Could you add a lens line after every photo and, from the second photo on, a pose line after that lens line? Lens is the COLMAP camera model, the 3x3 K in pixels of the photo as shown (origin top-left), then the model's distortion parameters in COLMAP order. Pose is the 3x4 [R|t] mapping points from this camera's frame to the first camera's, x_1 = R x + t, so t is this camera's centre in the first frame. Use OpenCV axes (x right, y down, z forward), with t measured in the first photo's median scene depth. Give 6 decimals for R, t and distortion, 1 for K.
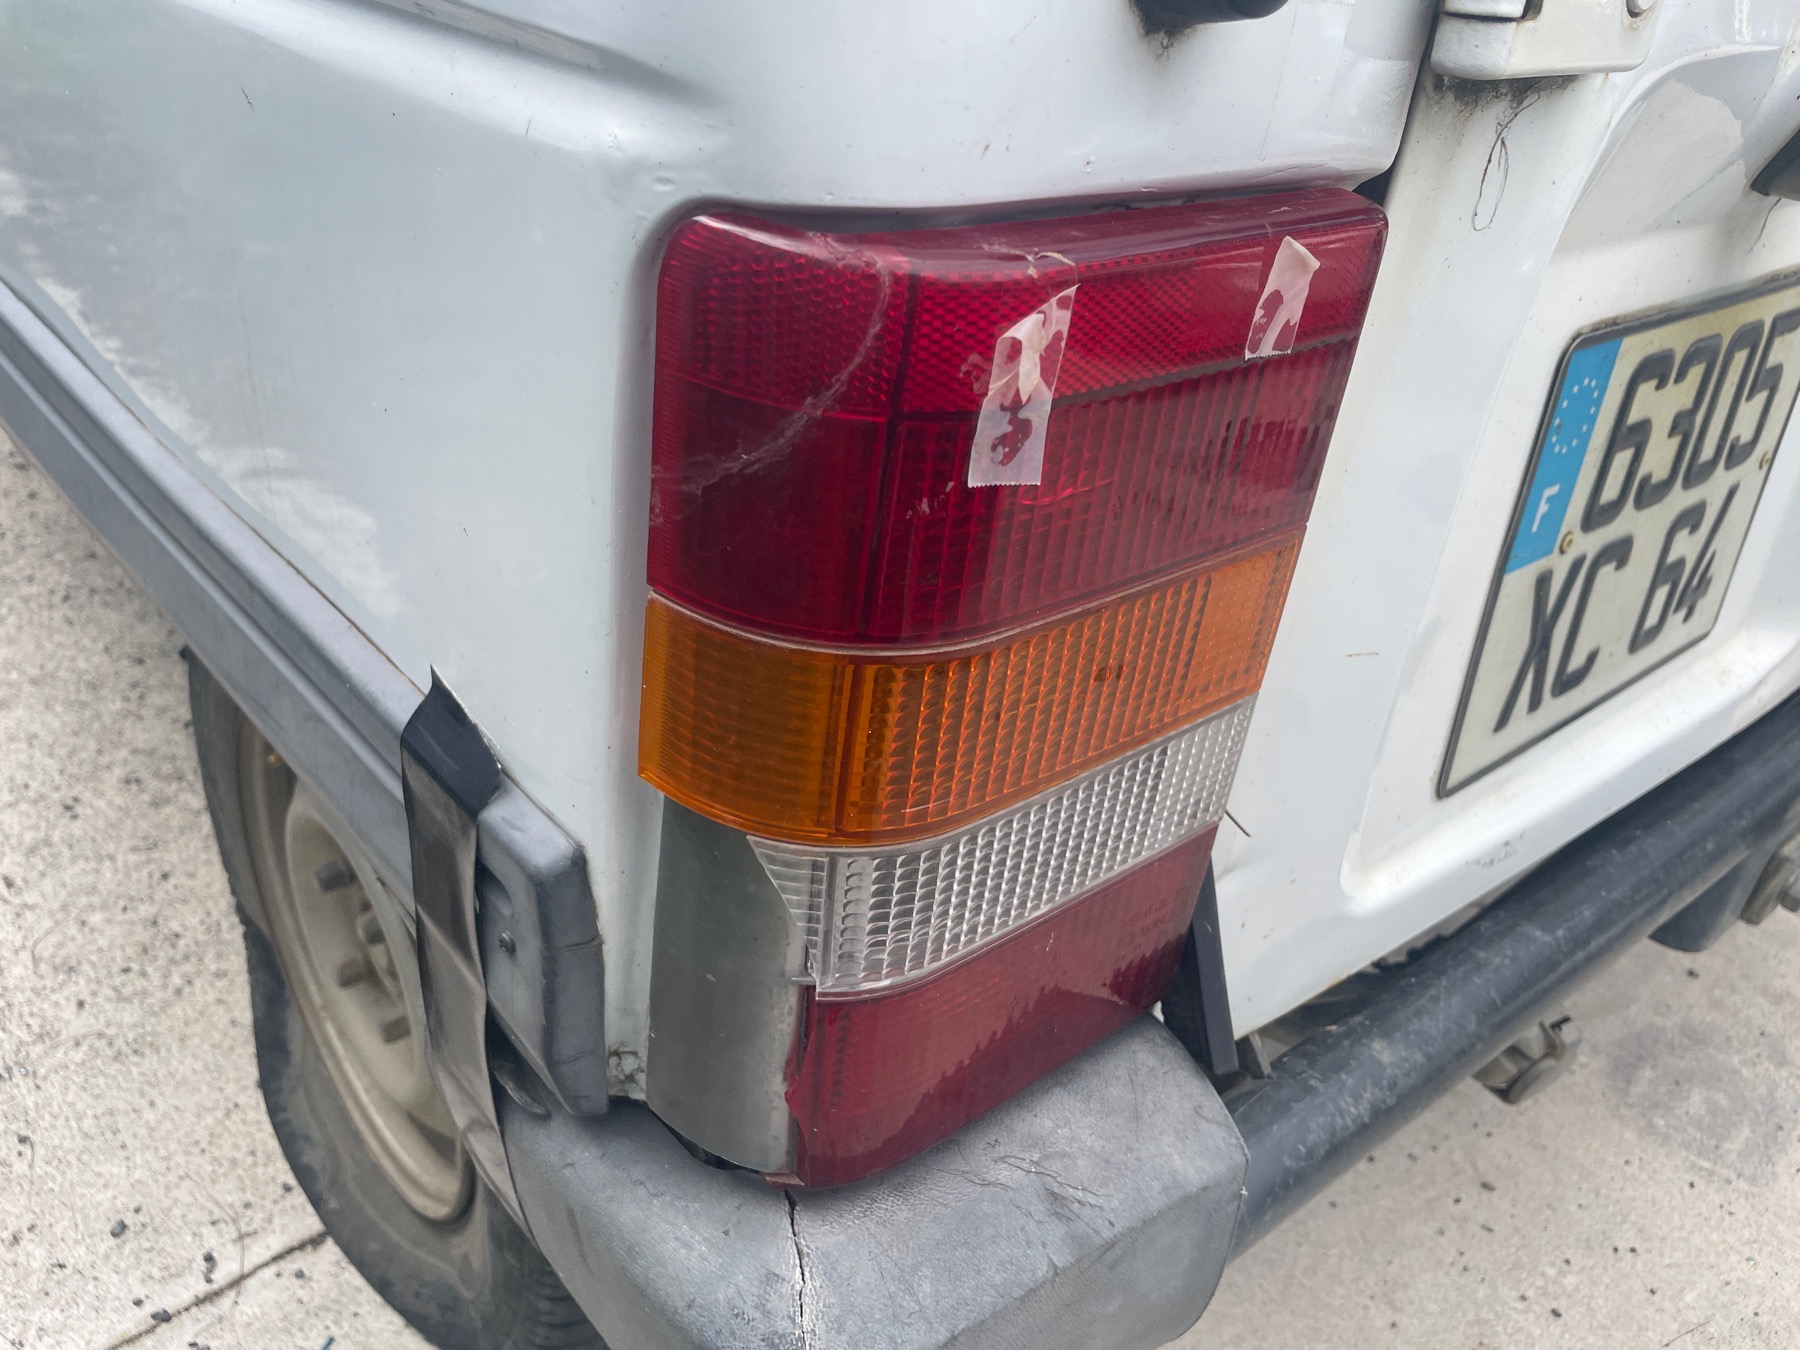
lens RADIAL K [[1466.6, 0, 893.7], [0, 1466.6, 678.7], [0, 0, 1]] dist [-0.006548, -0.004045]
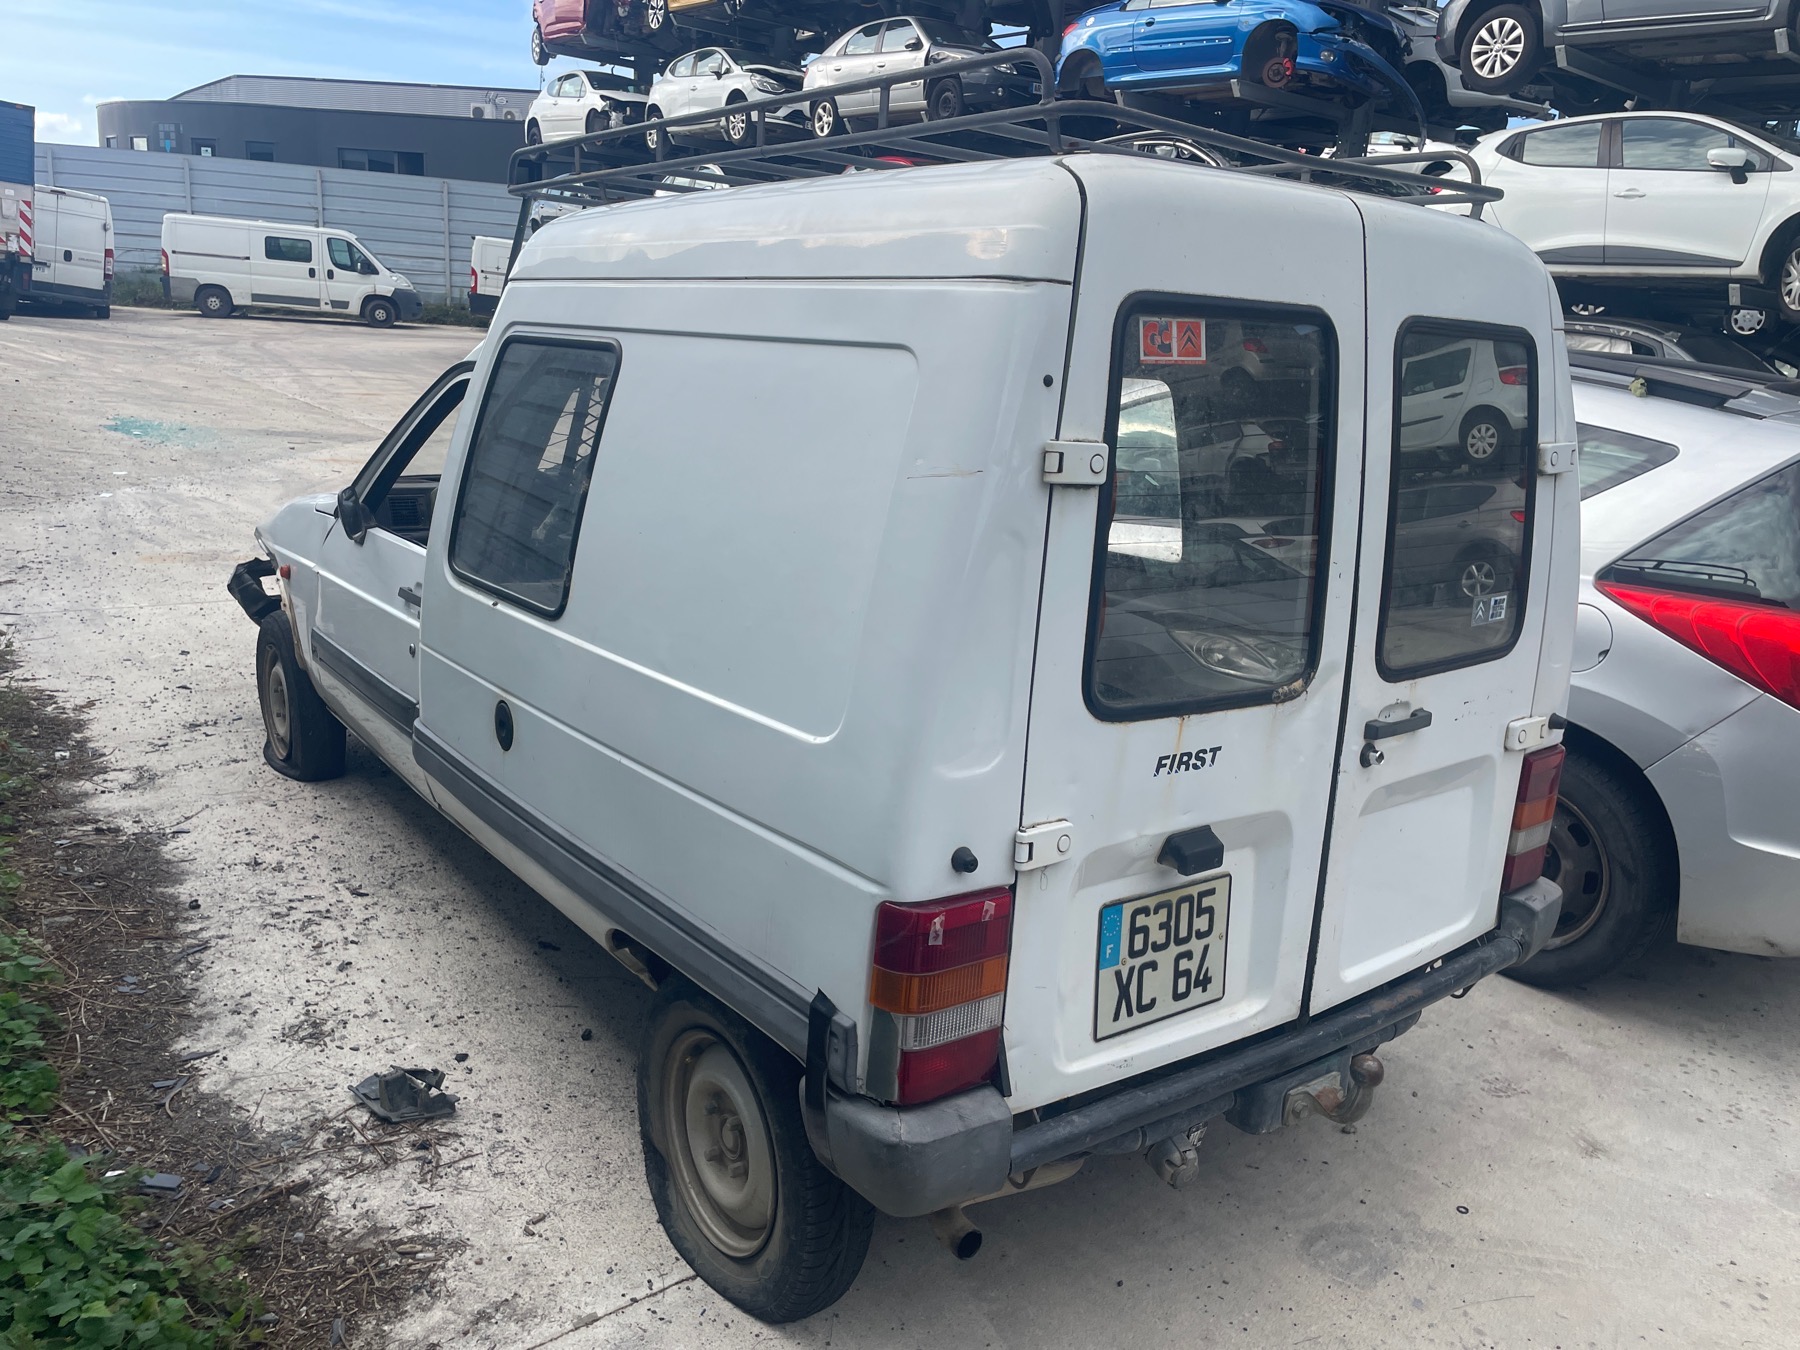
lens RADIAL K [[1375.8, 0, 912.9], [0, 1375.8, 662.4], [0, 0, 1]] dist [0.064248, -0.089812]
pose [[0.998290, -0.015991, -0.056235, 0.136641], [-0.003351, 0.944635, -0.328105, 0.267817], [0.058368, 0.327732, 0.942966, -2.008538]]
